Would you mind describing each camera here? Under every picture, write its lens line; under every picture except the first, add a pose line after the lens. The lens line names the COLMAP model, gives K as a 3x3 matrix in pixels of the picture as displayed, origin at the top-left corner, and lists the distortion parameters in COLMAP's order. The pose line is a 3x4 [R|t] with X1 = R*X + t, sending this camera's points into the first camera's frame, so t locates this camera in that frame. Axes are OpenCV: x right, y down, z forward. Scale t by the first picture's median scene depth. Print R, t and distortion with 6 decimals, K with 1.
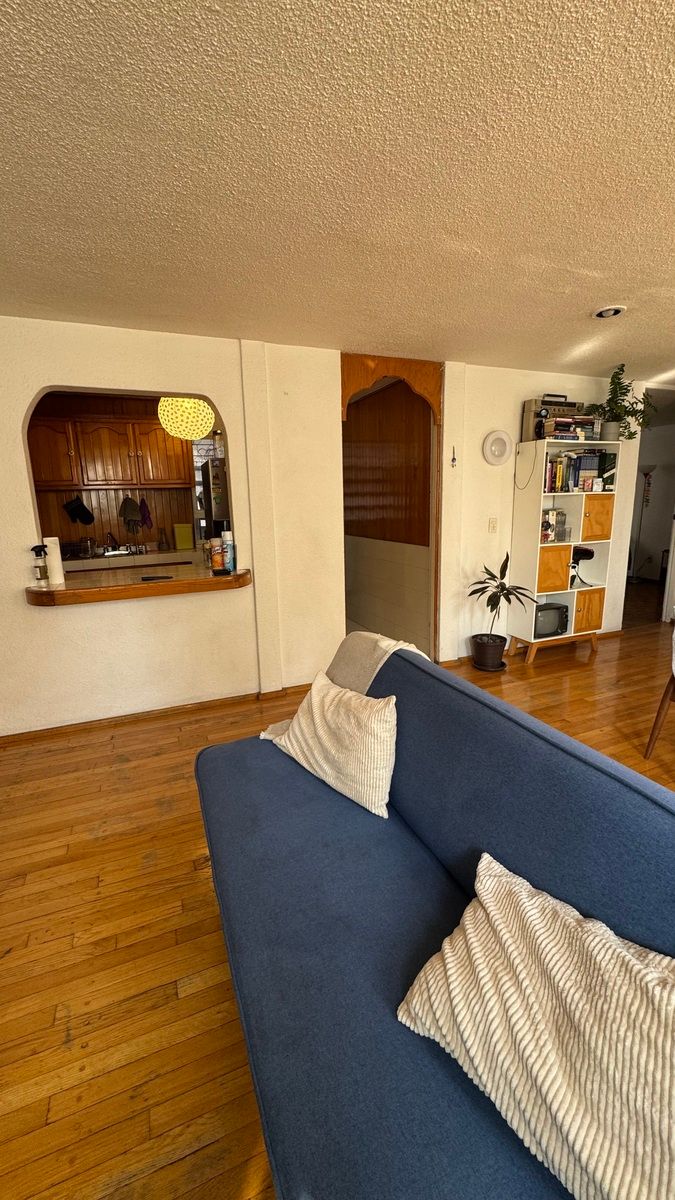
lens RADIAL K [[478.1, 0, 338.3], [0, 478.1, 599.5], [0, 0, 1]] dist [-0.003253, 0.000339]
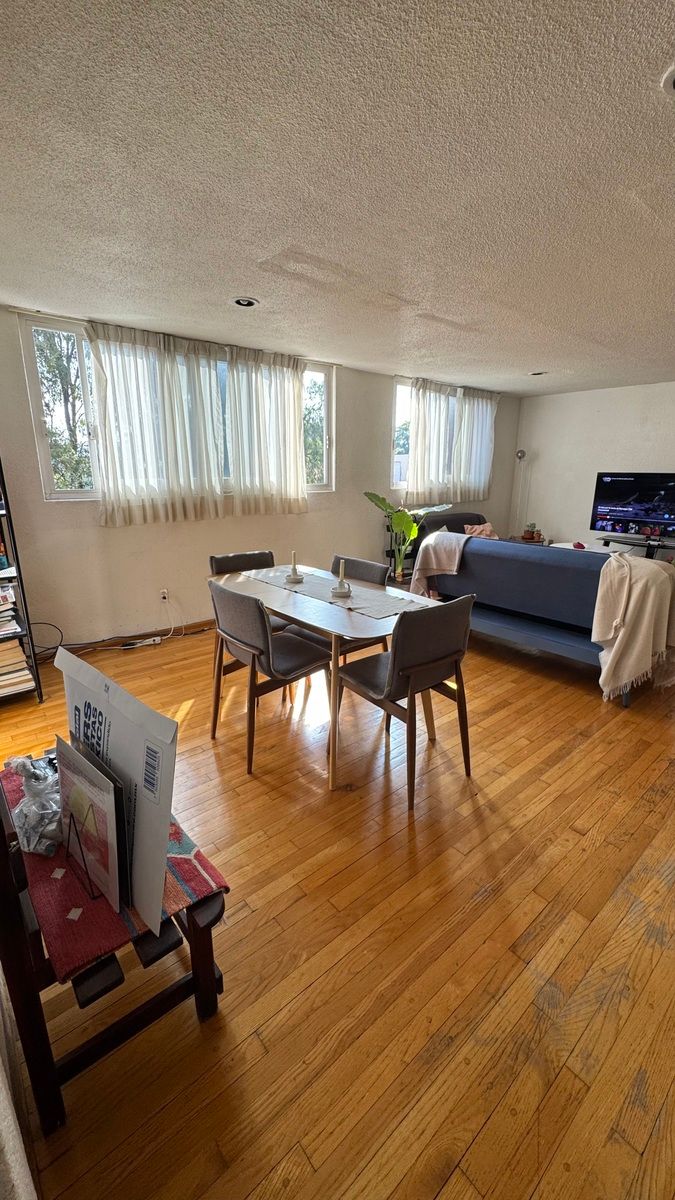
lens RADIAL K [[478.1, 0, 338.3], [0, 478.1, 599.5], [0, 0, 1]] dist [-0.003253, 0.000339]
pose [[-0.952729, 0.099931, -0.286917, 0.724159], [-0.043127, 0.890316, 0.453295, -0.228148], [0.300745, 0.444241, -0.843921, 1.011393]]
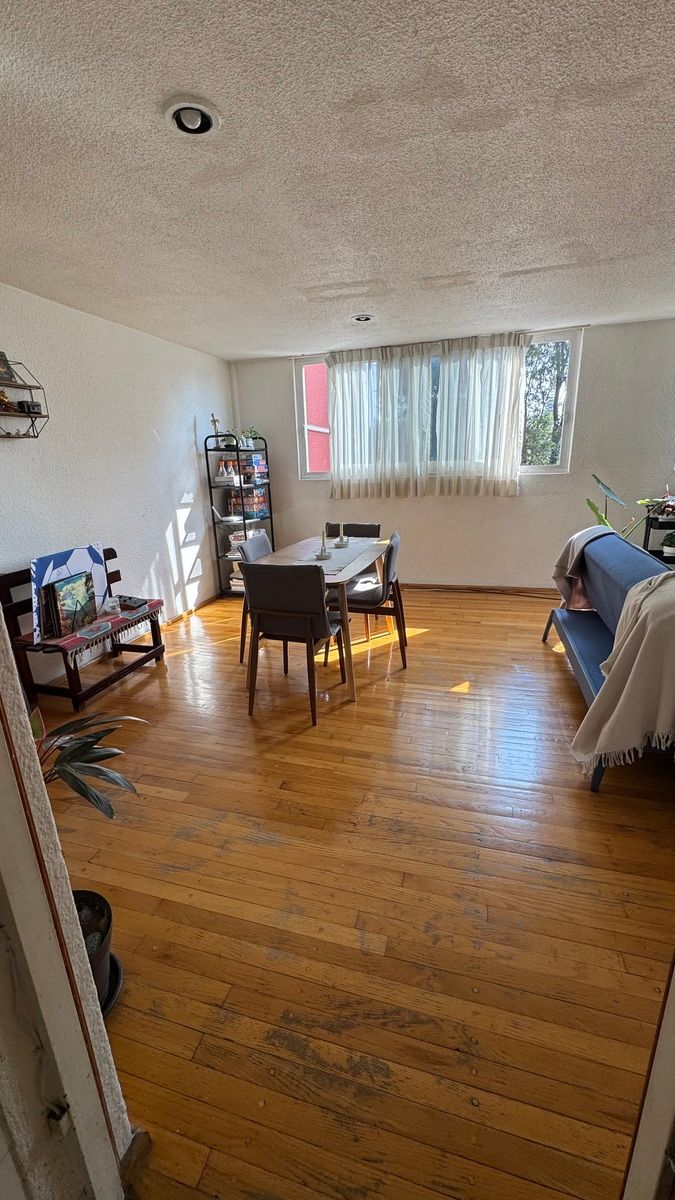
lens RADIAL K [[478.1, 0, 338.3], [0, 478.1, 599.5], [0, 0, 1]] dist [-0.003253, 0.000339]
pose [[-0.777356, -0.127913, 0.615919, 0.015468], [0.179681, 0.893169, 0.412268, -0.201947], [-0.602854, 0.431147, -0.671326, 1.011463]]
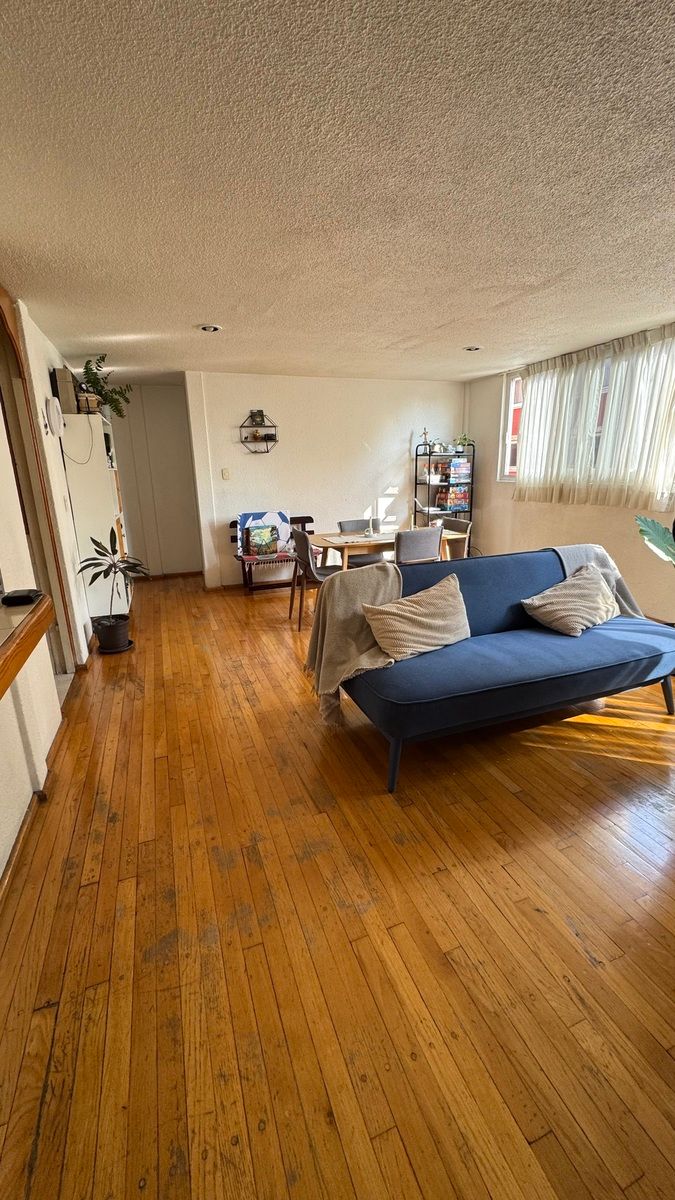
lens RADIAL K [[478.1, 0, 338.3], [0, 478.1, 599.5], [0, 0, 1]] dist [-0.003253, 0.000339]
pose [[0.035847, -0.245718, 0.968678, -0.595341], [0.225342, 0.946326, 0.231708, -0.077743], [-0.973620, 0.209978, 0.089294, 0.465366]]
